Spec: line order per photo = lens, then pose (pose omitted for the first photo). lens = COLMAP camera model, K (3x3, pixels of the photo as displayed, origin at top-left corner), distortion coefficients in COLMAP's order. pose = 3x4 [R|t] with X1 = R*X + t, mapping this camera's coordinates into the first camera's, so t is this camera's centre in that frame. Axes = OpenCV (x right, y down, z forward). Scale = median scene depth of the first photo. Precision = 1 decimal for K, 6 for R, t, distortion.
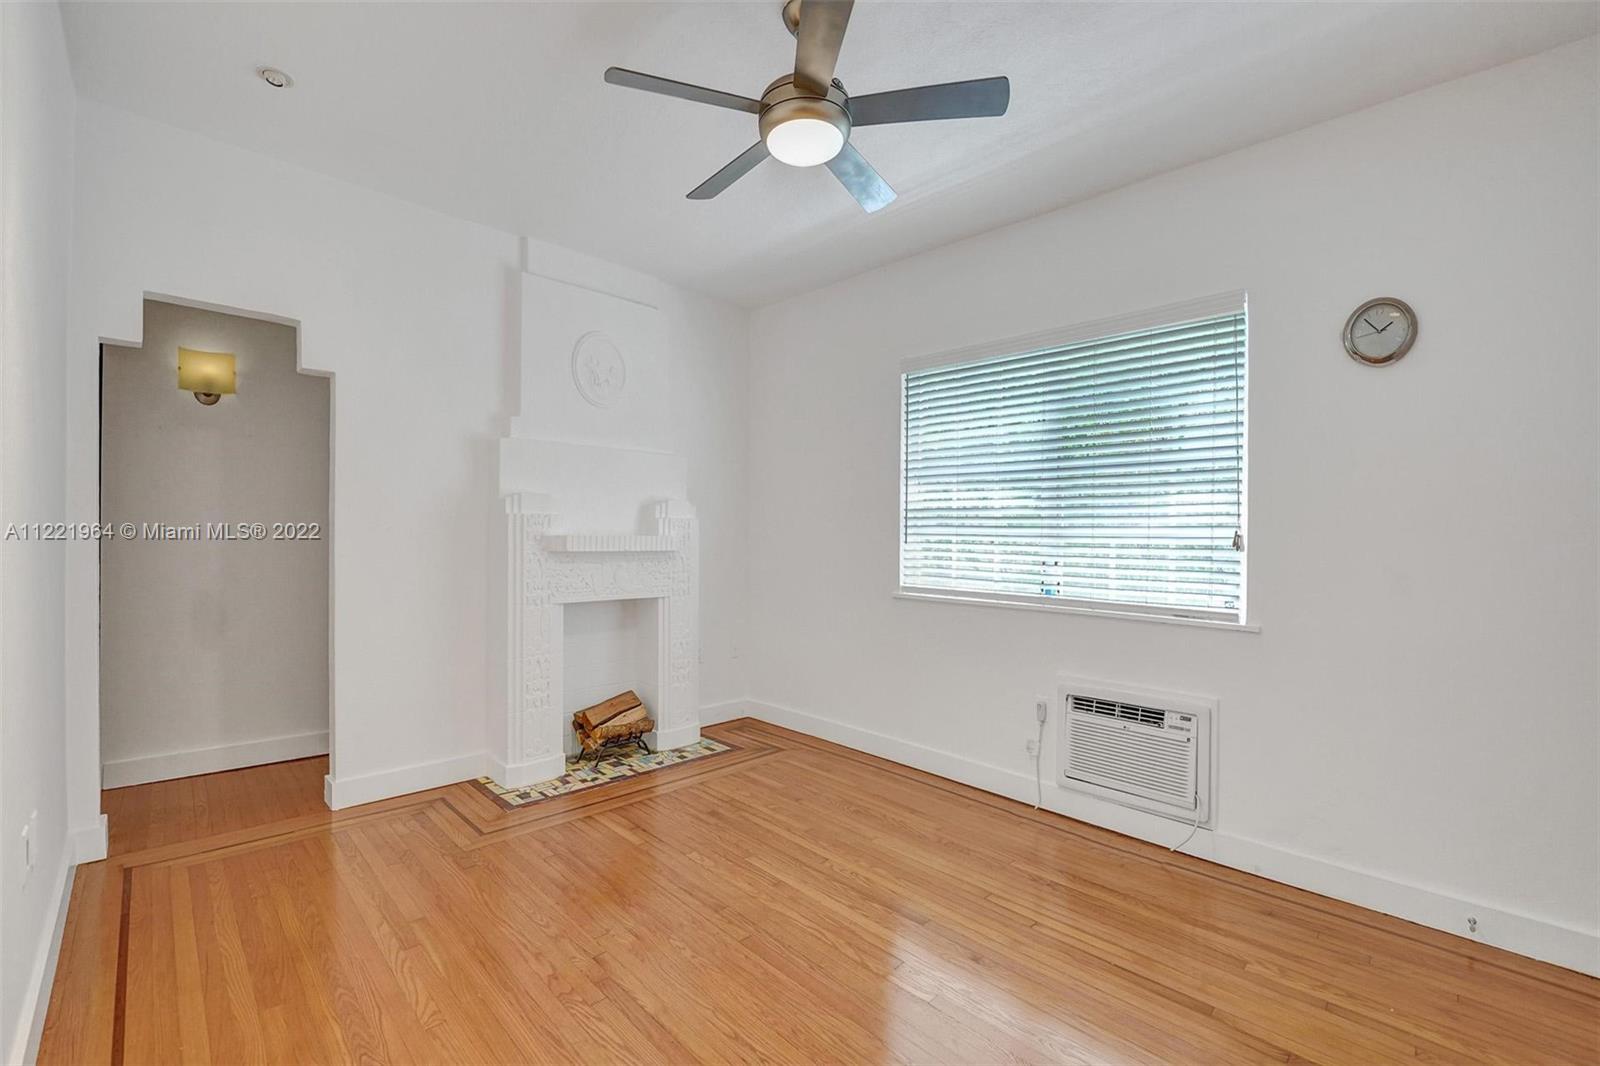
lens RADIAL K [[670.4, 0, 755.2], [0, 670.4, 537.7], [0, 0, 1]] dist [-0.021781, 0.002074]
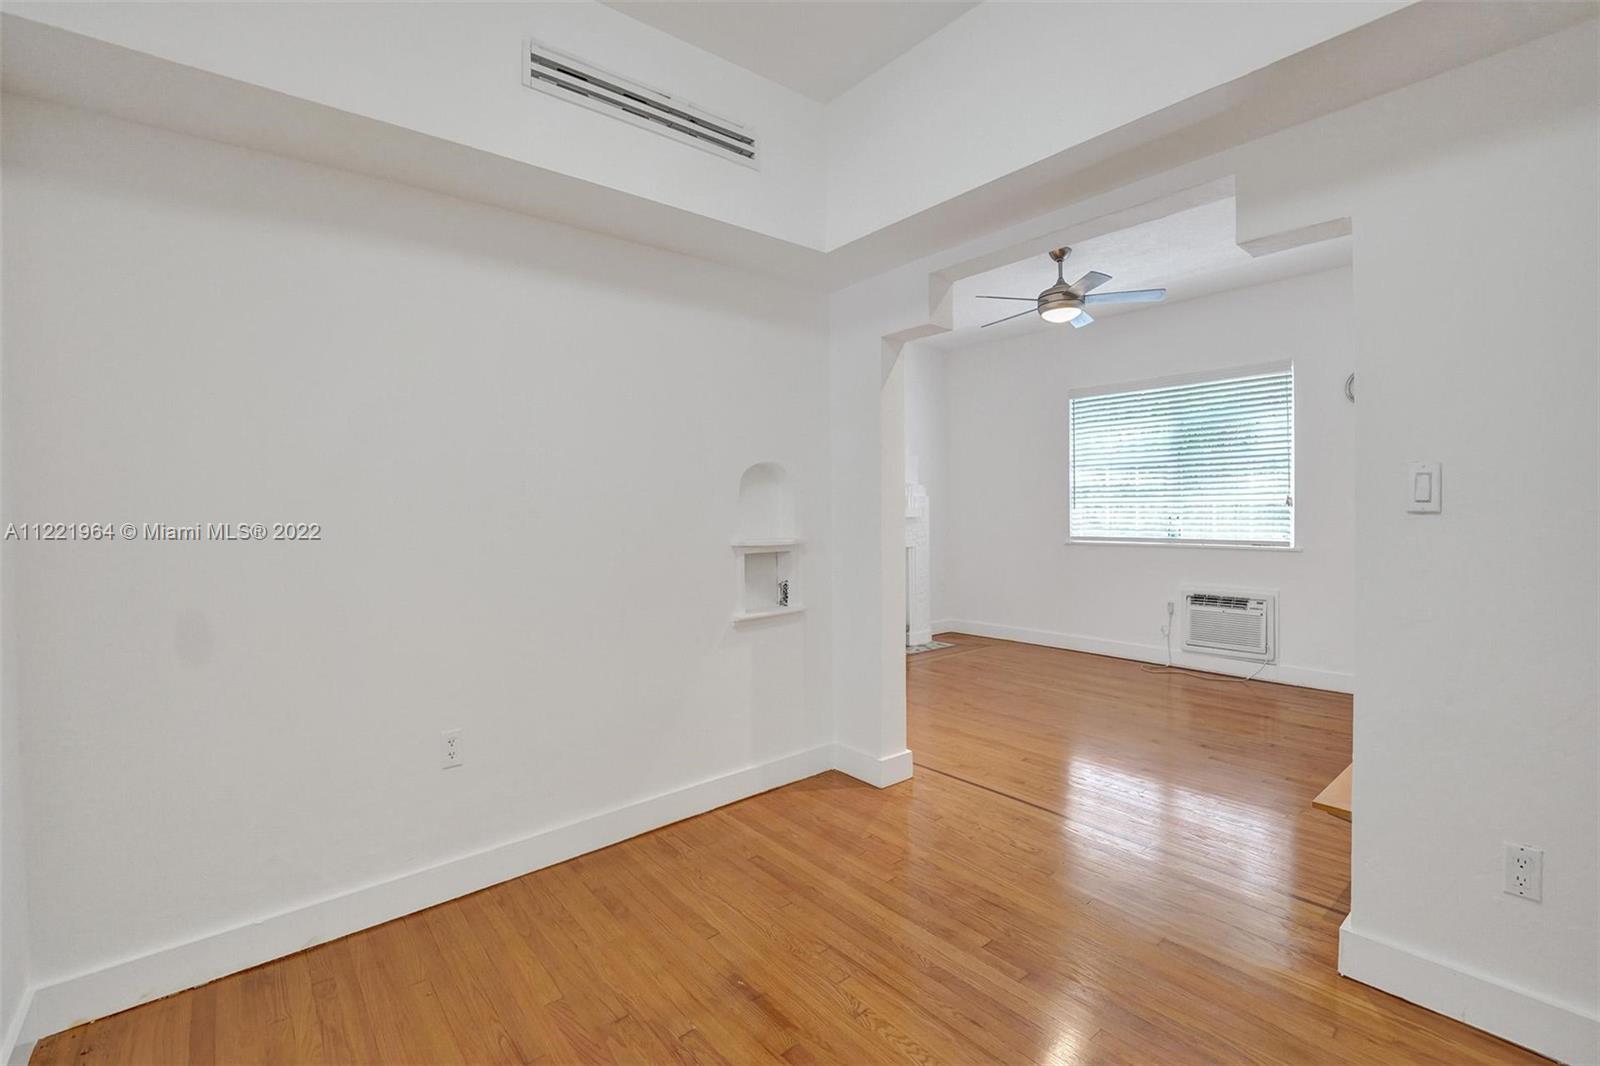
lens RADIAL K [[670.4, 0, 778.6], [0, 670.4, 528.8], [0, 0, 1]] dist [-0.021781, 0.002074]
pose [[0.996847, -0.026693, -0.074722, -0.431610], [0.028562, 0.999303, 0.024053, -0.001783], [0.074028, -0.026112, 0.996914, -0.746575]]
